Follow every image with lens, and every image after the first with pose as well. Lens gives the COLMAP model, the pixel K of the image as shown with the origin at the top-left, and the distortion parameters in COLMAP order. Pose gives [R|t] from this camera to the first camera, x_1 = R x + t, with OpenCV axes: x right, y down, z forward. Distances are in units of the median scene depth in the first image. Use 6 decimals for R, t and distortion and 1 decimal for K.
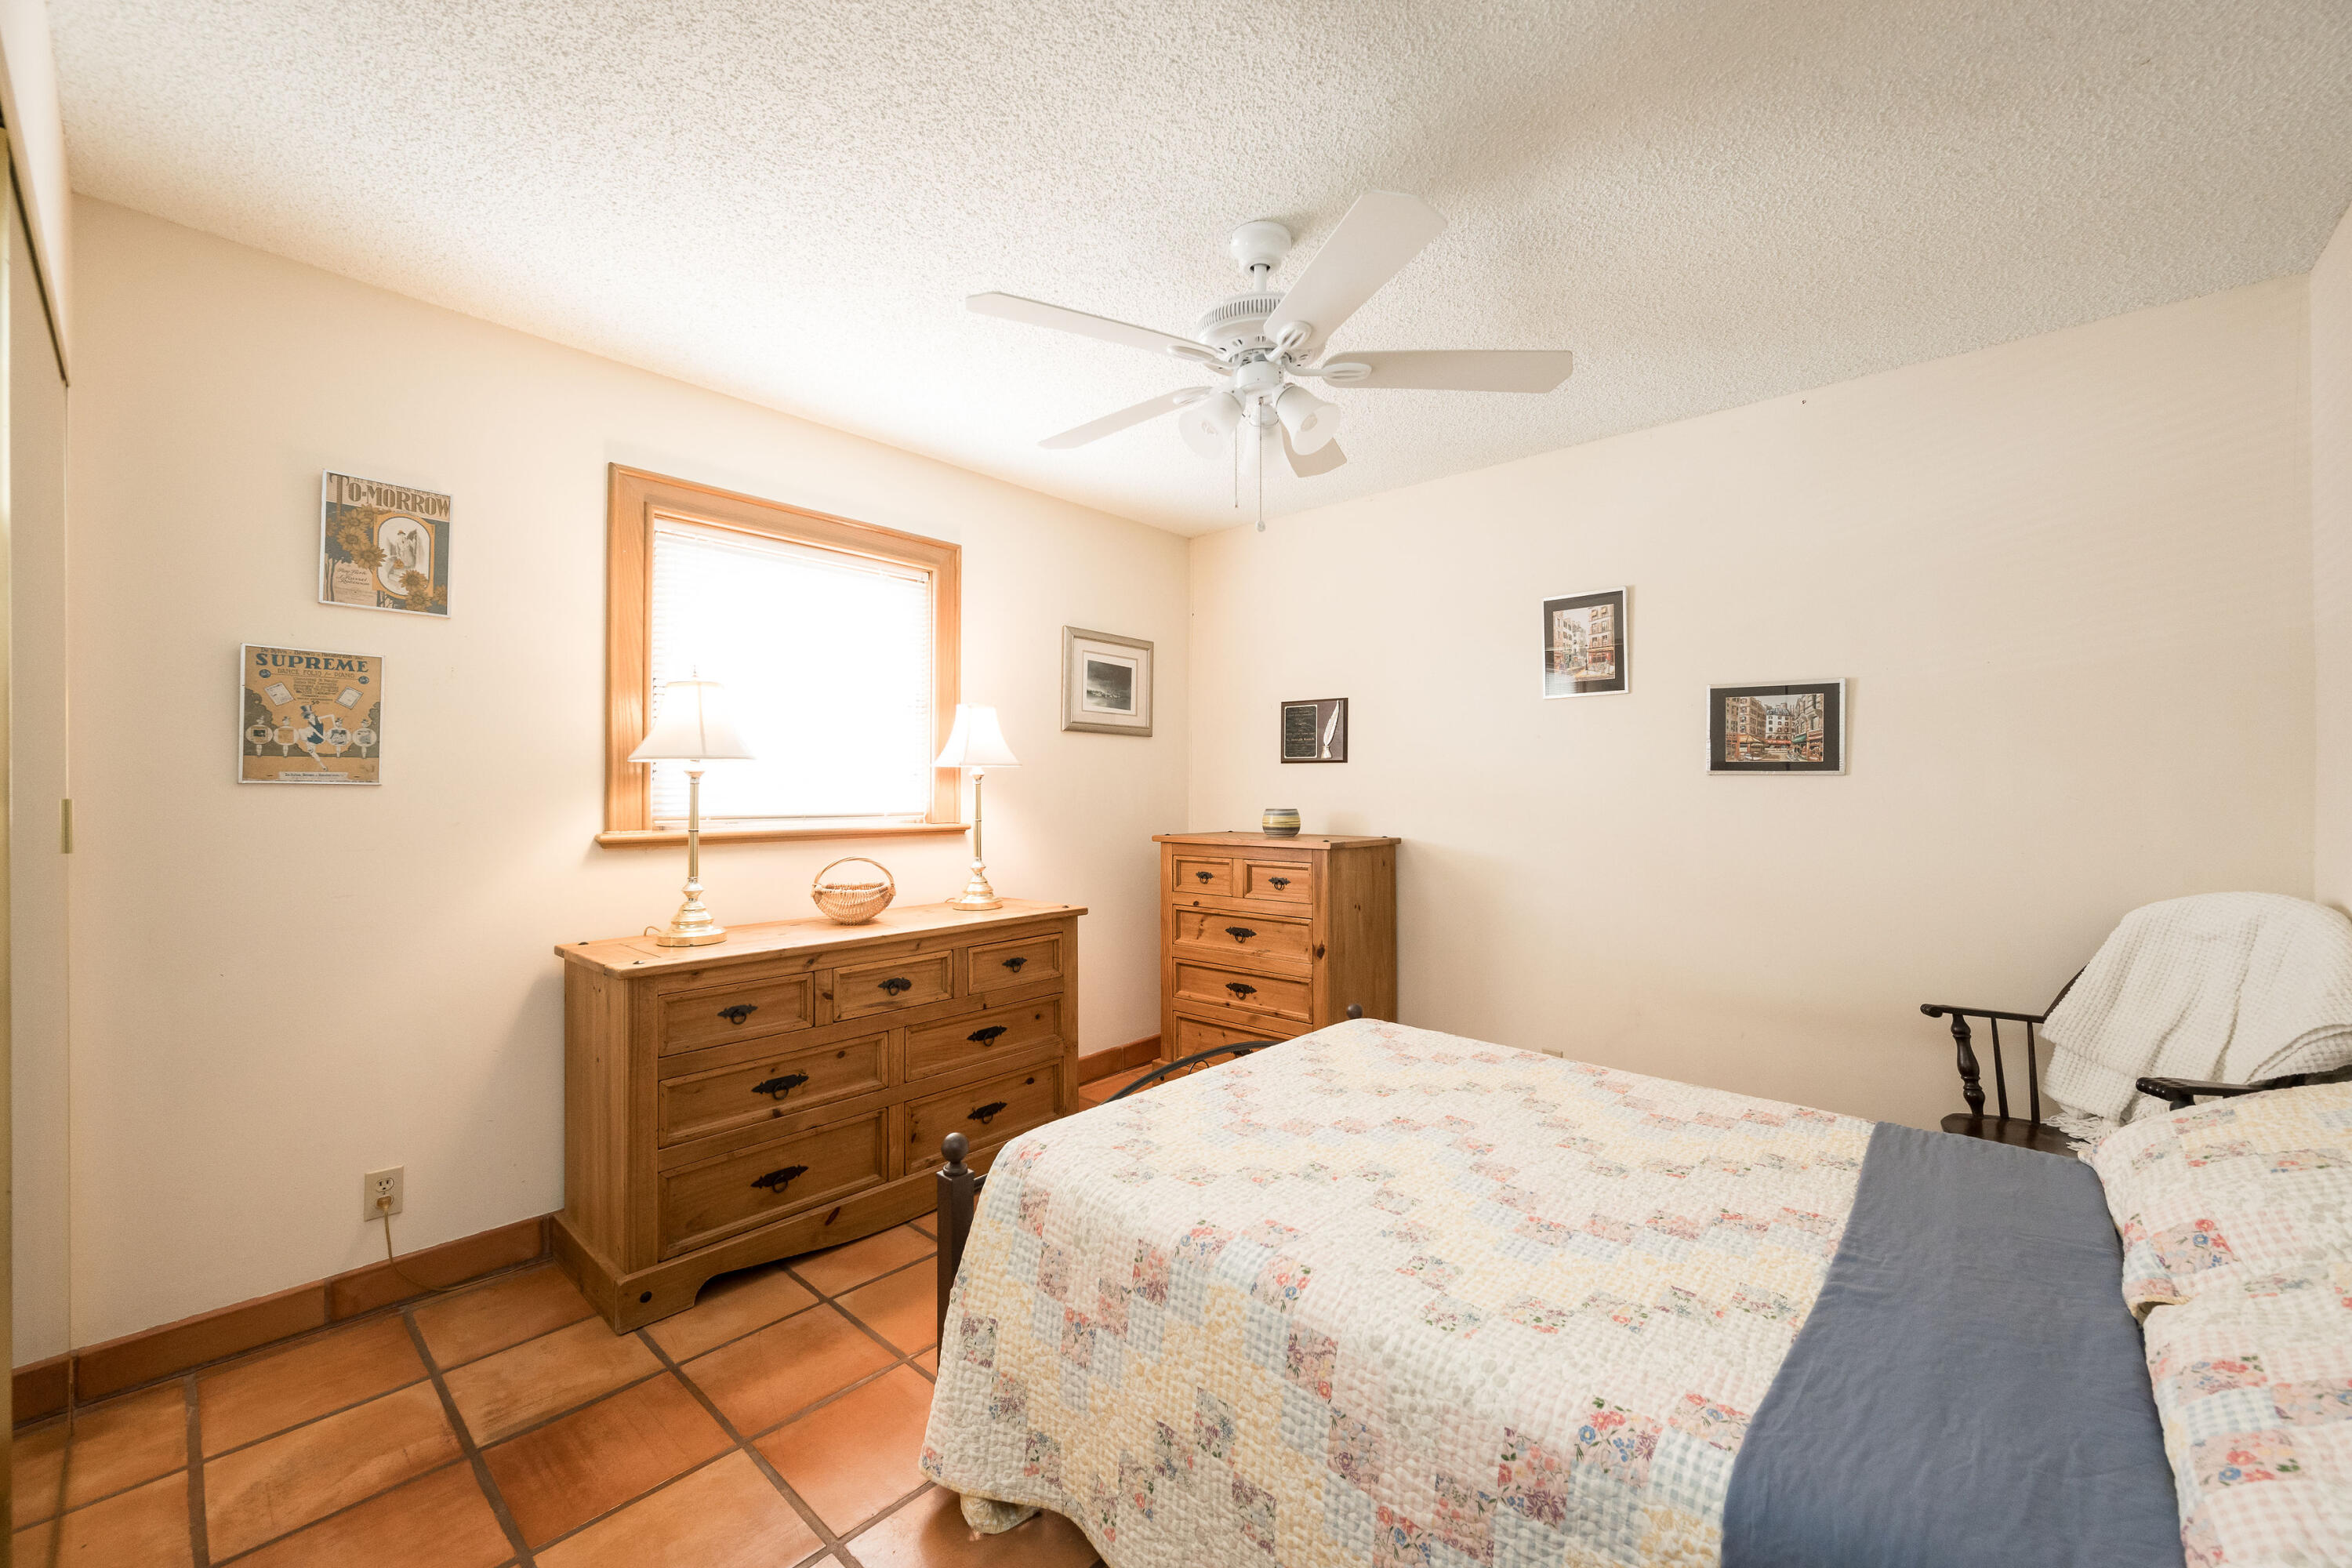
lens RADIAL K [[926.6, 0, 1178.6], [0, 926.6, 782.6], [0, 0, 1]] dist [-0.001856, 0.000206]
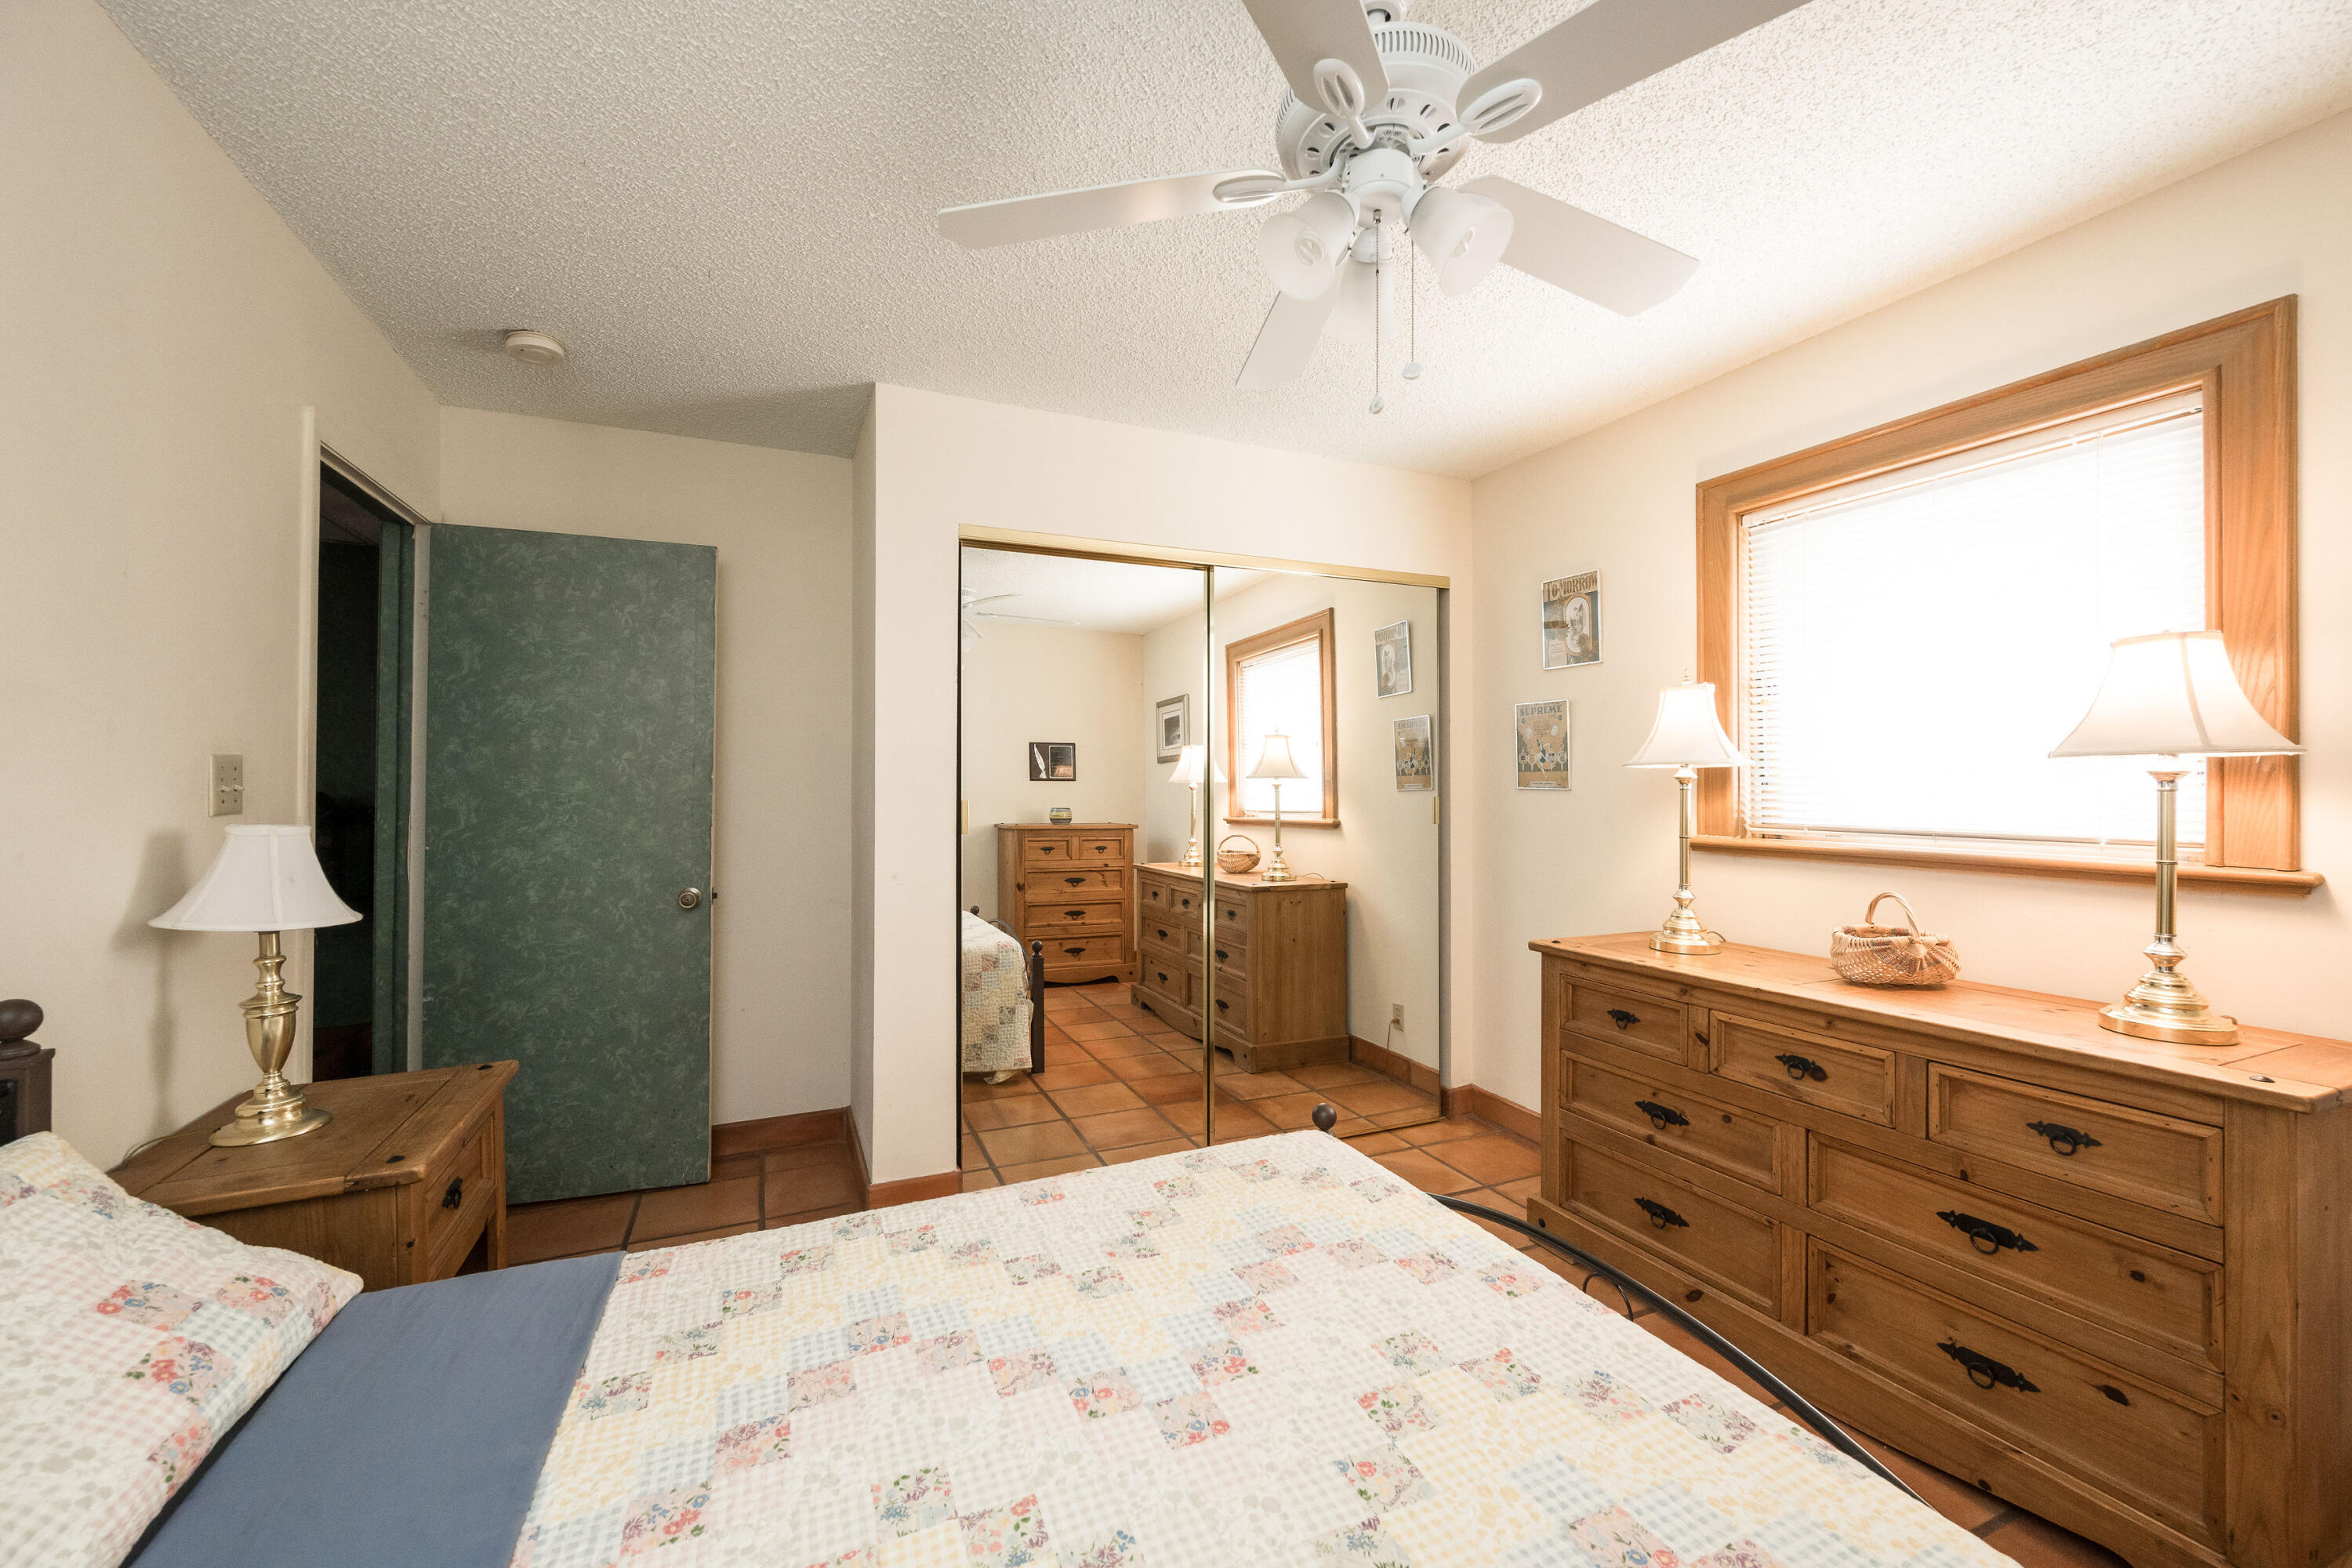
lens RADIAL K [[926.6, 0, 1178.6], [0, 926.6, 783.0], [0, 0, 1]] dist [-0.001856, 0.000206]
pose [[-0.408410, -0.002333, -0.912796, 0.668532], [0.004578, 0.999979, -0.004604, -0.004452], [0.912787, -0.006059, -0.408391, 1.014888]]
